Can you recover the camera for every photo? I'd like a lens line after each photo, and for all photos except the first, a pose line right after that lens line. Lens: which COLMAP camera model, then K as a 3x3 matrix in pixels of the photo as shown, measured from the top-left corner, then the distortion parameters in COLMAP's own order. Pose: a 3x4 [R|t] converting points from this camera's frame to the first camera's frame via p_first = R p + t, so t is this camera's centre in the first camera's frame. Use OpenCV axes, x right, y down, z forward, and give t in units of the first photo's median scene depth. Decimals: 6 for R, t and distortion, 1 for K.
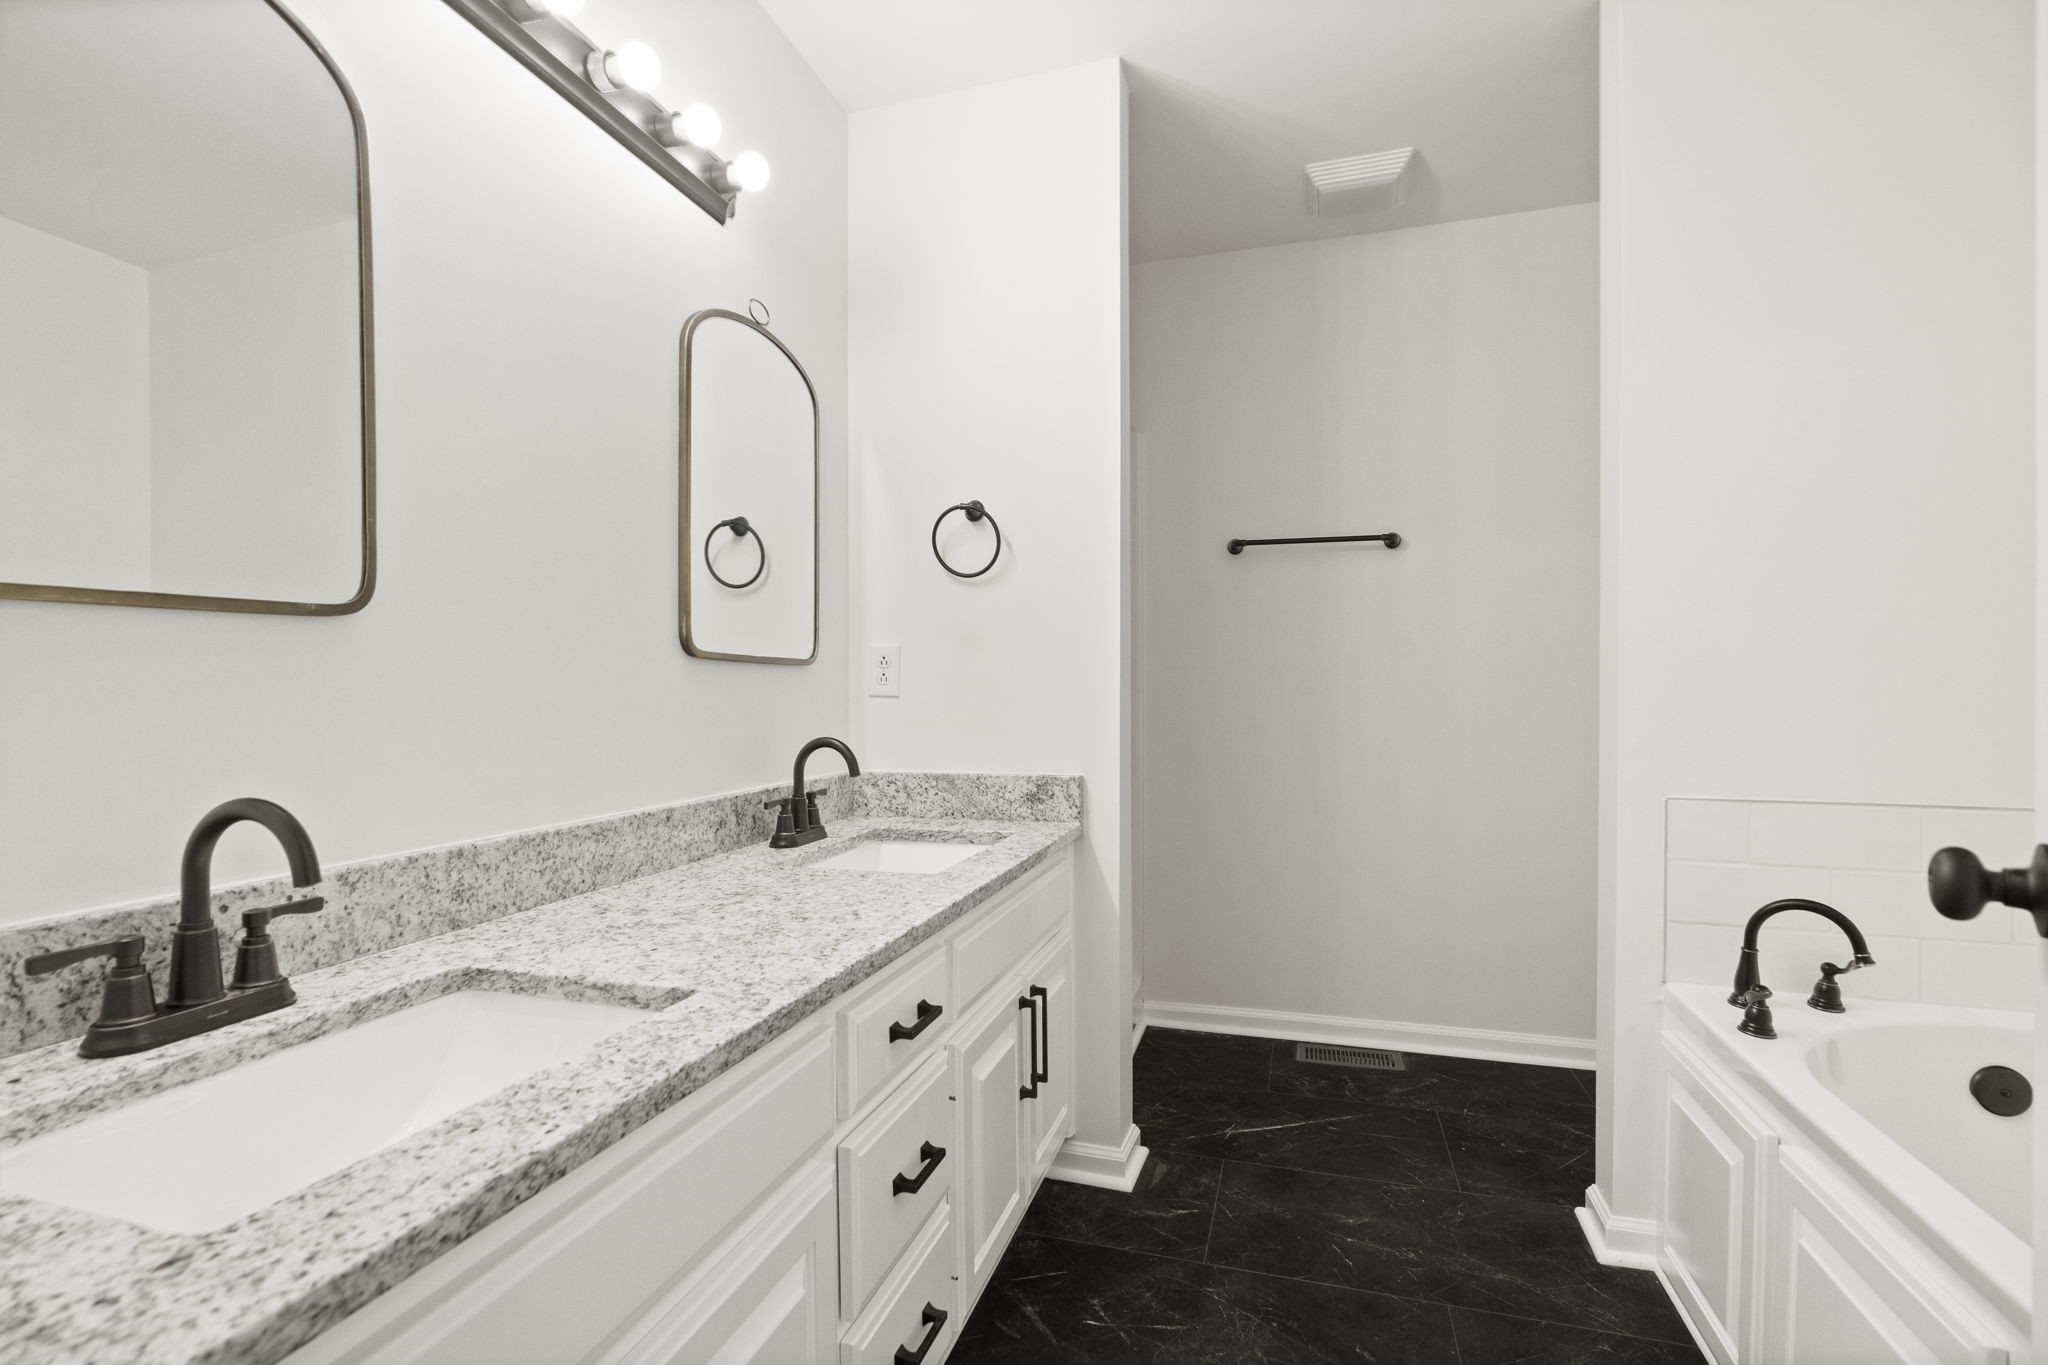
lens RADIAL K [[935.4, 0, 1020.1], [0, 935.4, 693.8], [0, 0, 1]] dist [-0.004709, 0.000265]
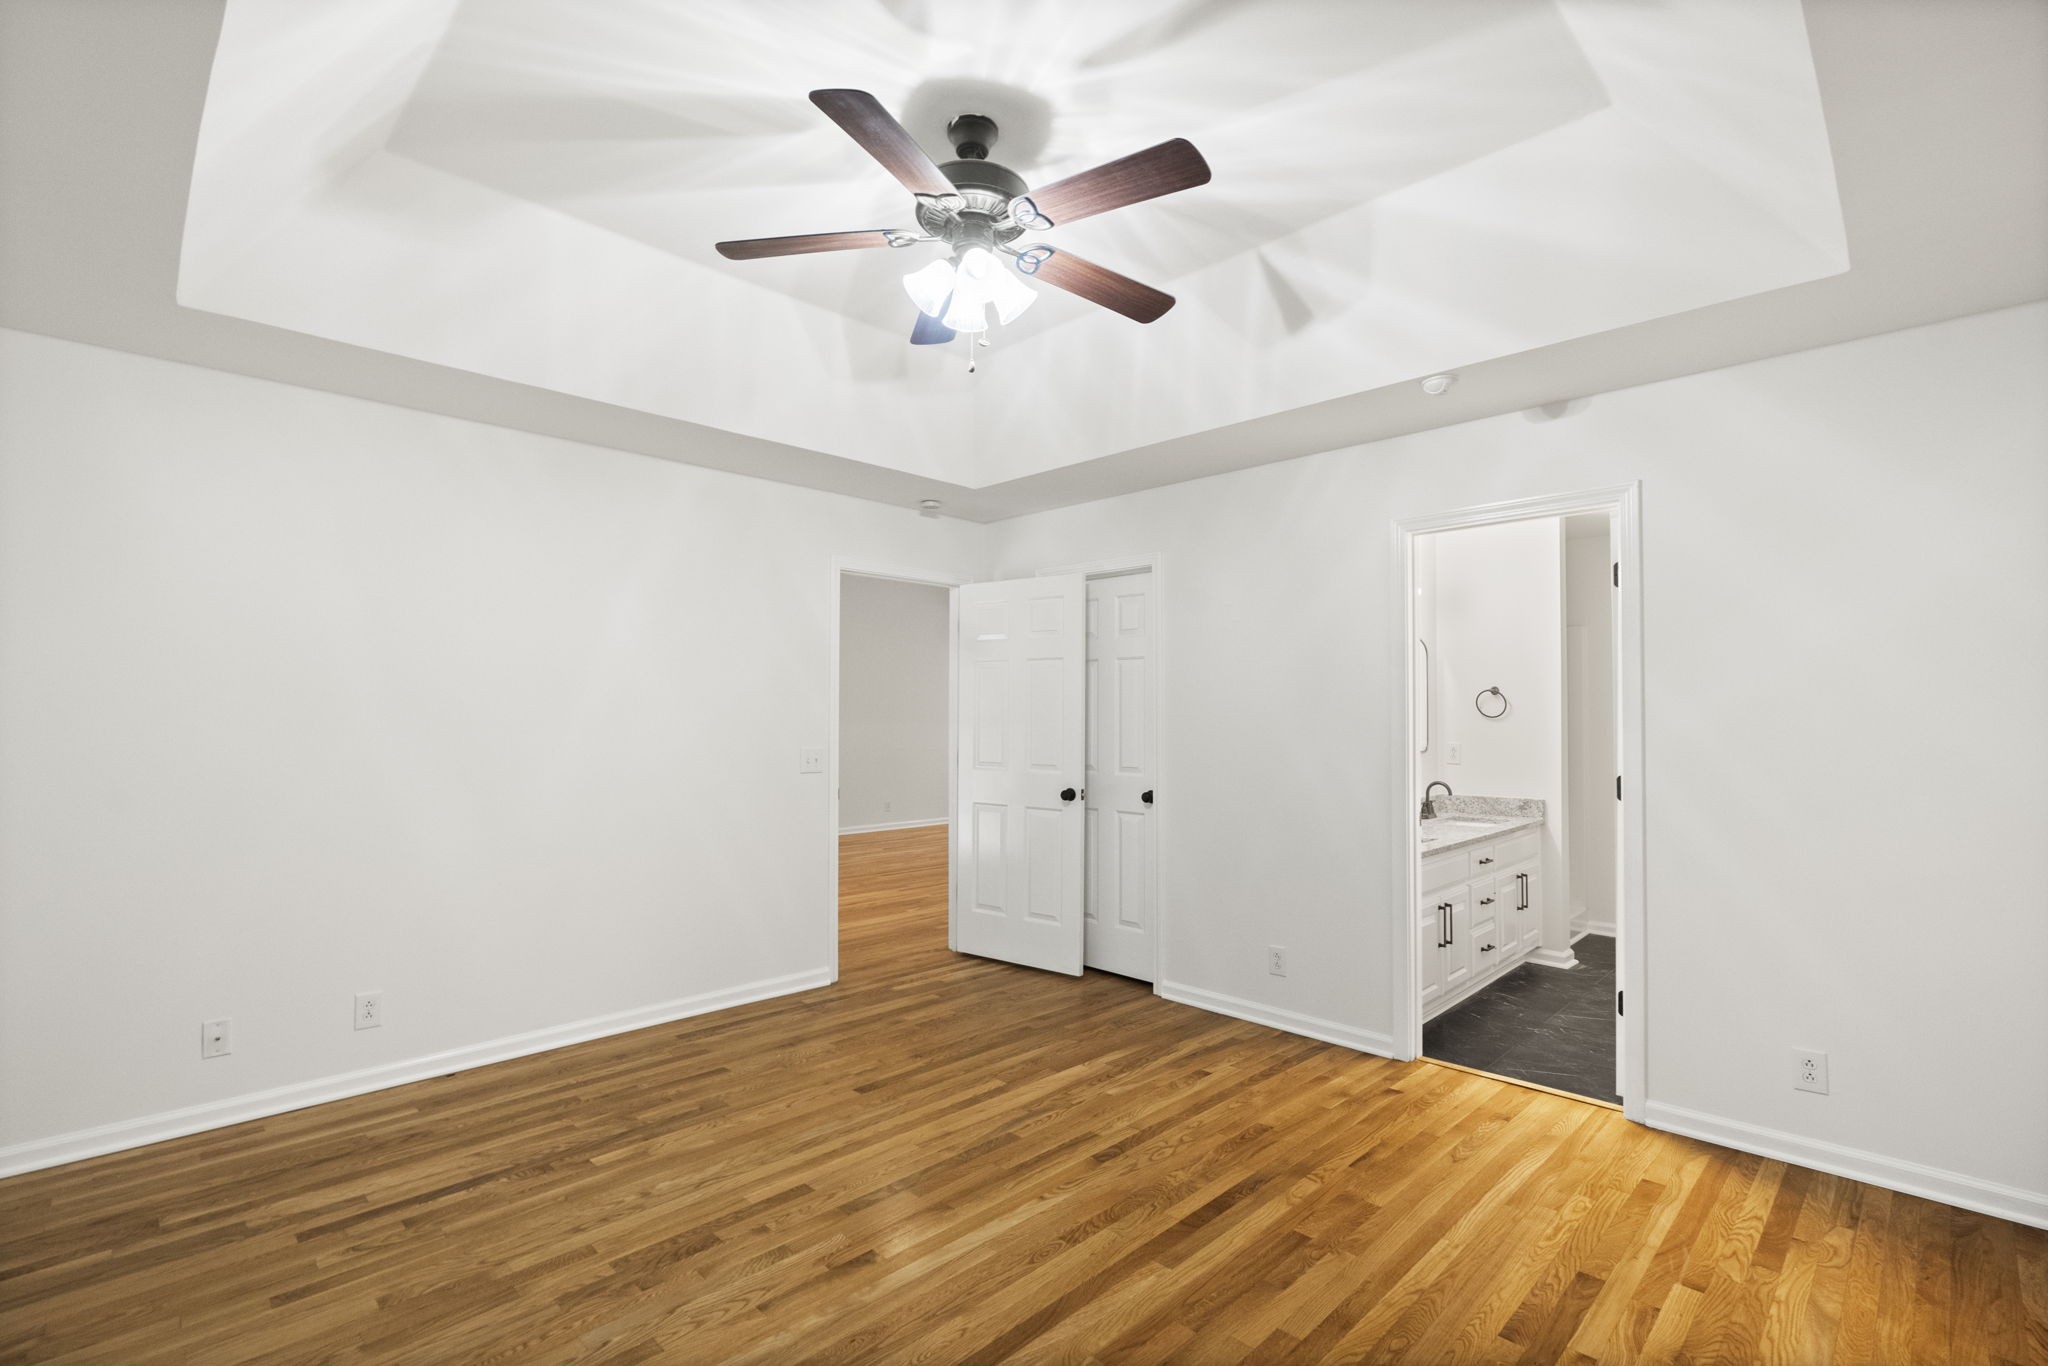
lens RADIAL K [[935.4, 0, 1020.1], [0, 935.4, 694.3], [0, 0, 1]] dist [-0.004709, 0.000265]
pose [[0.890045, -0.004430, -0.455851, -0.051467], [-0.008868, 0.999595, -0.027029, -0.141952], [0.455786, 0.028099, 0.889646, -2.334873]]
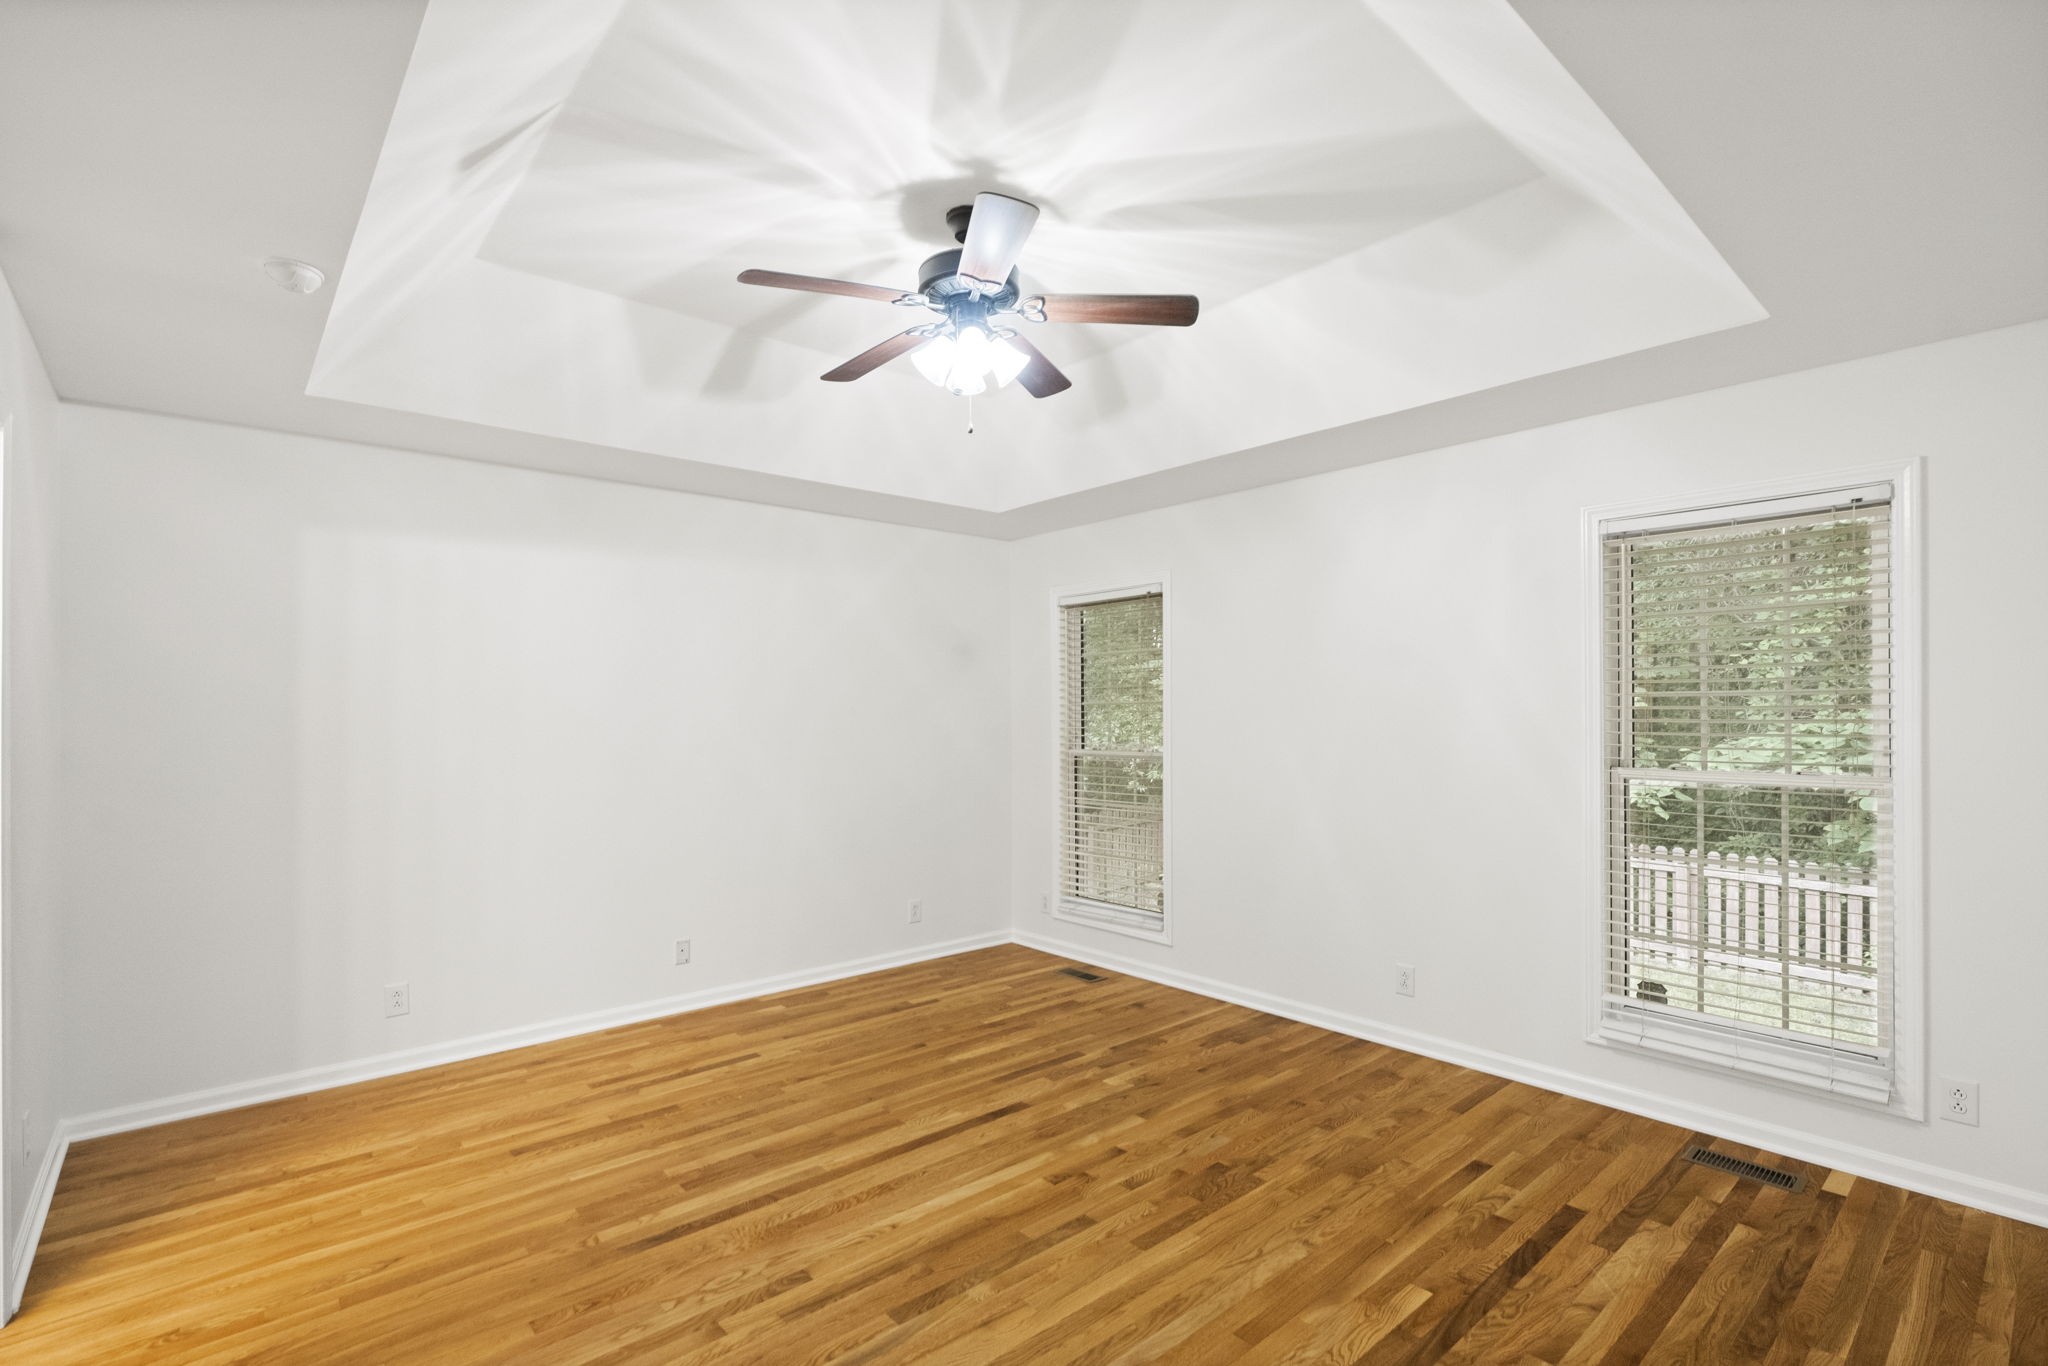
lens RADIAL K [[941.9, 0, 1024.2], [0, 941.9, 727.7], [0, 0, 1]] dist [-0.007556, 0.000337]
pose [[-0.860167, 0.002391, 0.510008, -1.730833], [0.009422, 0.999893, 0.011202, -0.179324], [-0.509926, 0.014441, -0.860097, 0.338200]]
